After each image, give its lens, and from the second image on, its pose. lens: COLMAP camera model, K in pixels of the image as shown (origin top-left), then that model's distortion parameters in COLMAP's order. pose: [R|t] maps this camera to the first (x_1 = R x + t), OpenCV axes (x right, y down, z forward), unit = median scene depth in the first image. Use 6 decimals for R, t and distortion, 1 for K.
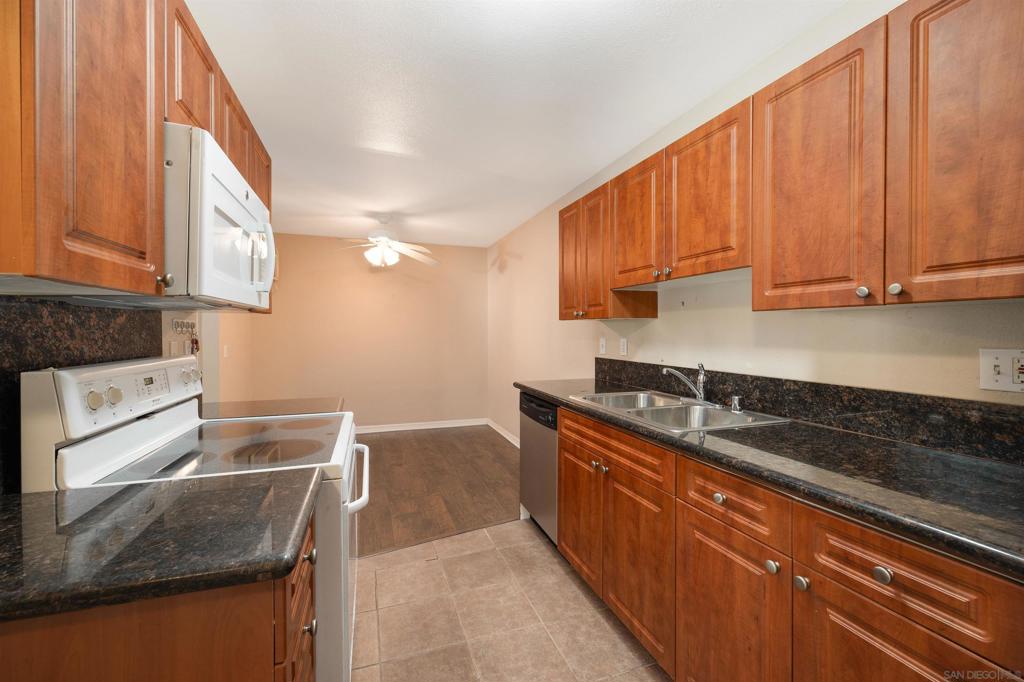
lens RADIAL K [[409.2, 0, 515.5], [0, 409.2, 334.1], [0, 0, 1]] dist [-0.001522, -0.000025]
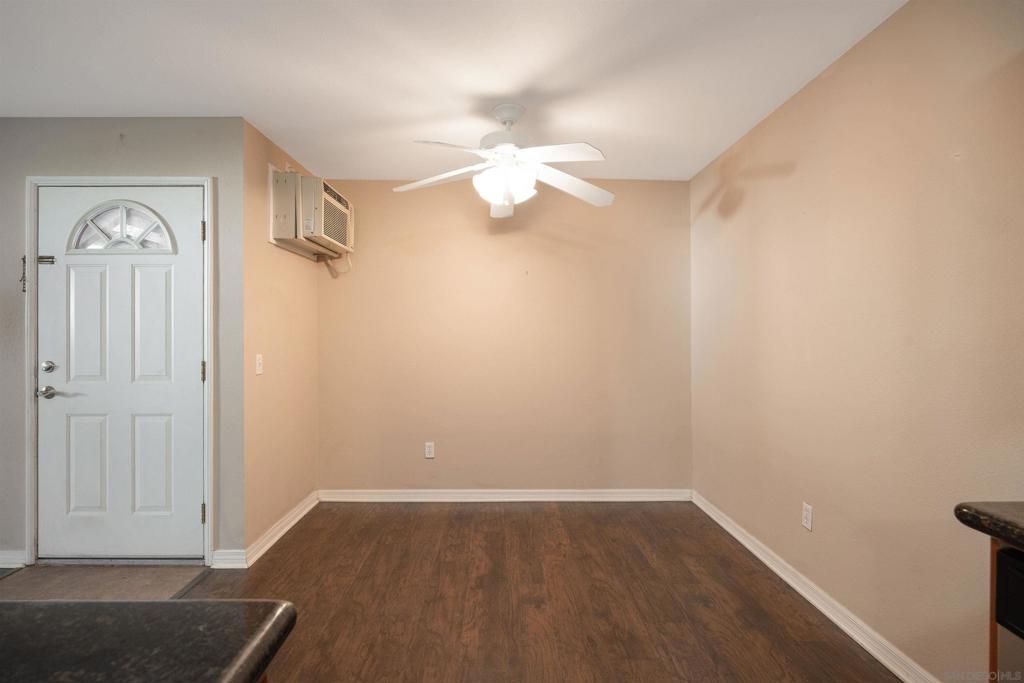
lens RADIAL K [[528.1, 0, 509.1], [0, 528.1, 340.3], [0, 0, 1]] dist [-0.017887, -0.000463]
pose [[0.947449, -0.000534, -0.319907, -0.106279], [0.000329, 1.000000, -0.000695, 0.007355], [0.319908, 0.000553, 0.947449, 0.365776]]
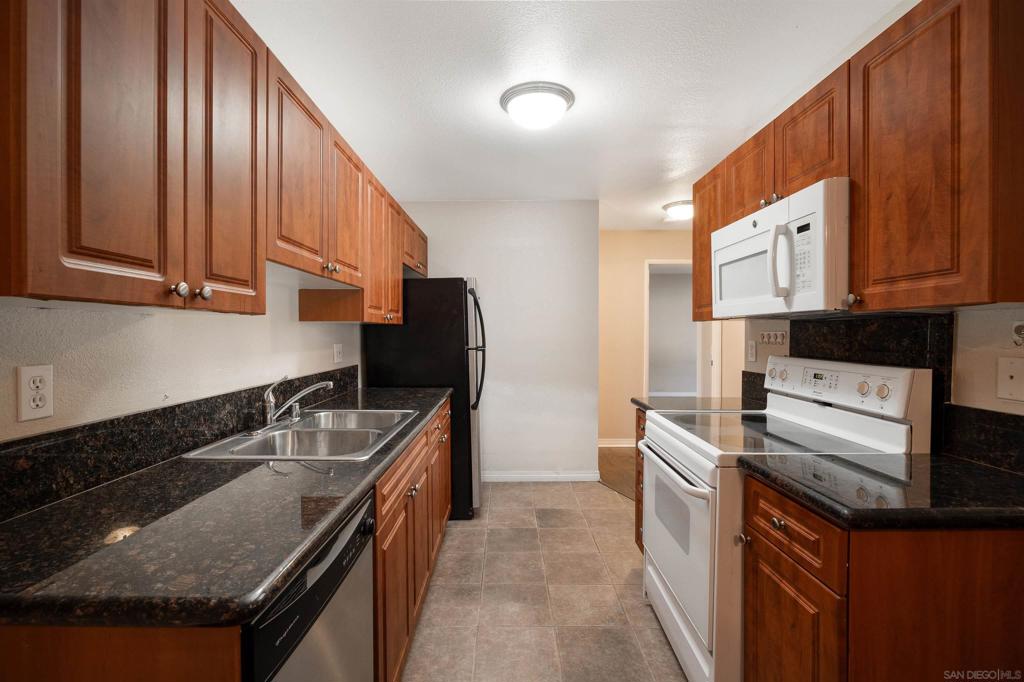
lens RADIAL K [[456.7, 0, 510.7], [0, 456.7, 341.0], [0, 0, 1]] dist [-0.009403, -0.000918]
pose [[-0.943226, -0.004954, 0.332114, -0.451965], [0.003608, 0.999677, 0.025159, -0.035508], [-0.332132, 0.024929, -0.942904, 2.610041]]
